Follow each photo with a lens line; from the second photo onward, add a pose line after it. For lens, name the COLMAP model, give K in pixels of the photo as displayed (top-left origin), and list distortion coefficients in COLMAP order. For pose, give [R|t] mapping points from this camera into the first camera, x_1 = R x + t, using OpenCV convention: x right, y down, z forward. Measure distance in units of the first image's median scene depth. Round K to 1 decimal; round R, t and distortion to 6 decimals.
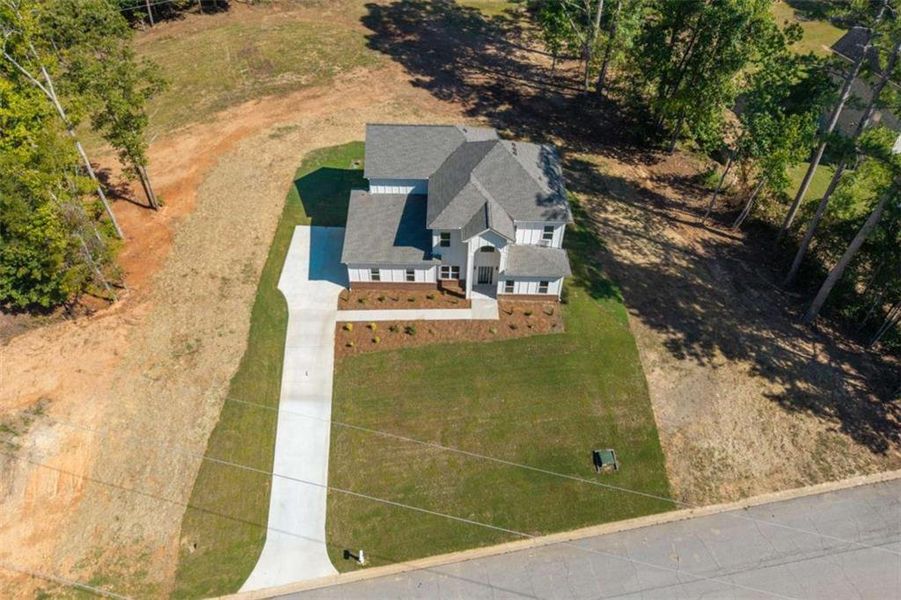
lens RADIAL K [[633.1, 0, 438.0], [0, 633.1, 300.1], [0, 0, 1]] dist [0.001879, -0.001243]
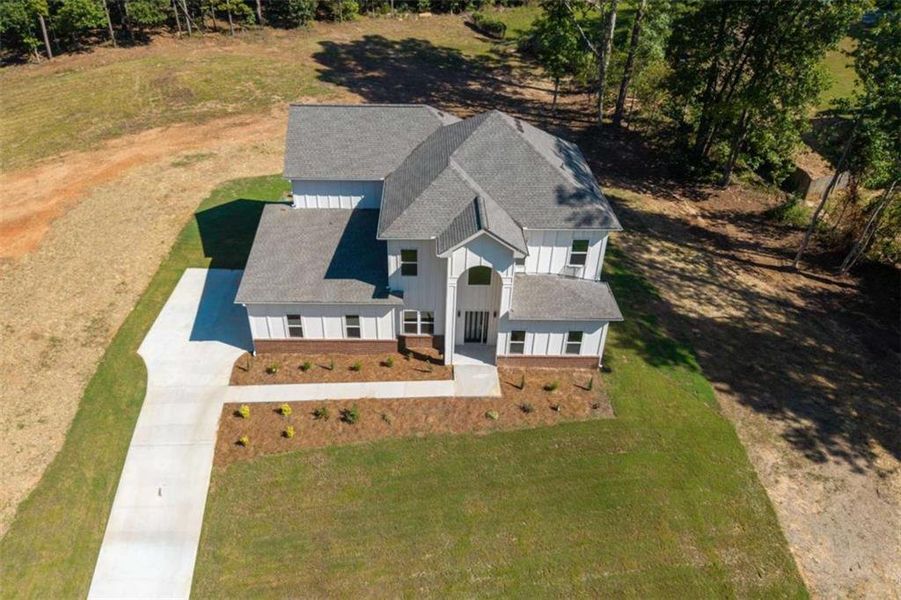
lens RADIAL K [[652.4, 0, 426.2], [0, 652.4, 337.4], [0, 0, 1]] dist [-0.005052, 0.004107]
pose [[0.999924, -0.005851, 0.010887, 0.018606], [0.007362, 0.989496, -0.144375, 0.057496], [-0.009928, 0.144444, 0.989463, 0.359415]]
